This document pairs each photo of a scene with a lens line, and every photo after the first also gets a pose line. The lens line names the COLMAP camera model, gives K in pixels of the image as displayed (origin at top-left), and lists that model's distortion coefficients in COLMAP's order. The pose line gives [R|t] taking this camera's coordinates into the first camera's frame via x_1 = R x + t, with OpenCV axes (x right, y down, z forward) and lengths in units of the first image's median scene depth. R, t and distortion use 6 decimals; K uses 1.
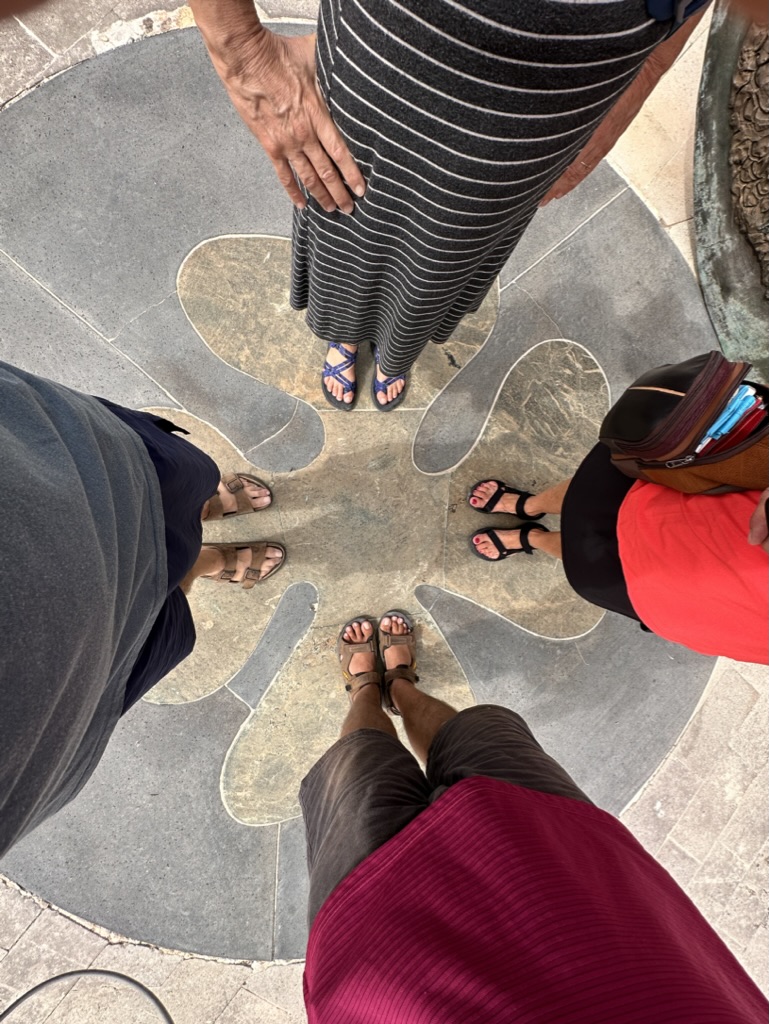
lens RADIAL K [[439.3, 0, 384.2], [0, 439.3, 513.5], [0, 0, 1]] dist [-0.004593, 0.000361]
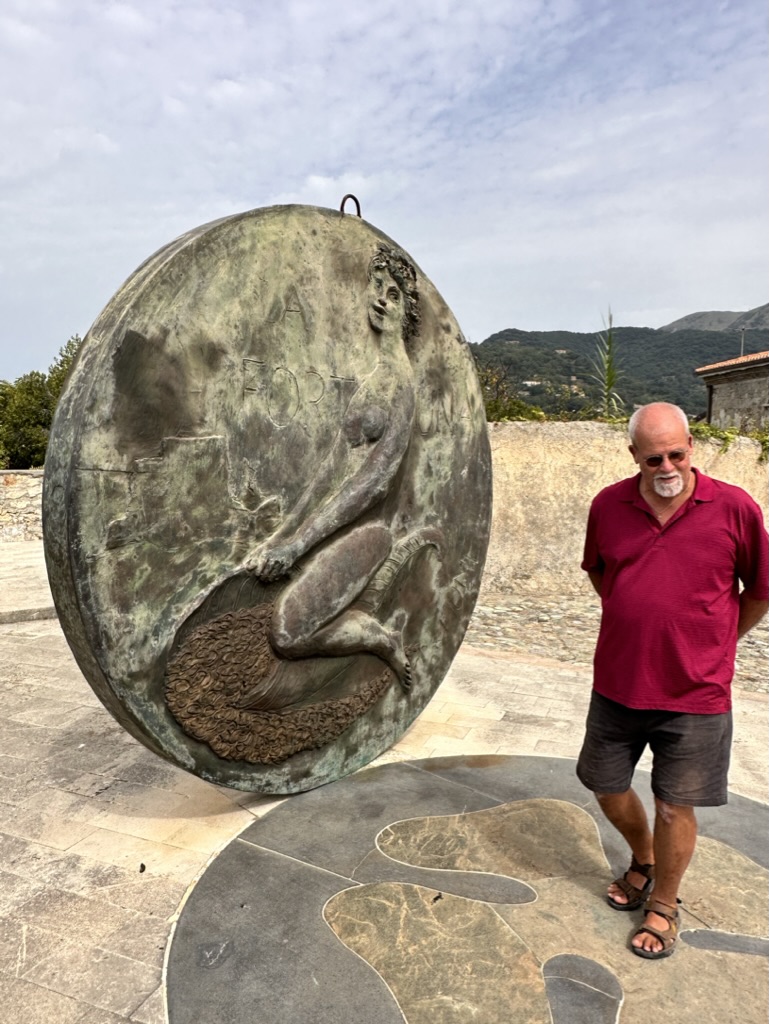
lens RADIAL K [[725.7, 0, 385.3], [0, 725.7, 510.7], [0, 0, 1]] dist [0.006328, 0.000668]
pose [[-0.316951, -0.268516, 0.909638, -1.226566], [0.946918, -0.035244, 0.319537, -1.025249], [-0.053741, 0.962630, 0.265433, -0.452599]]
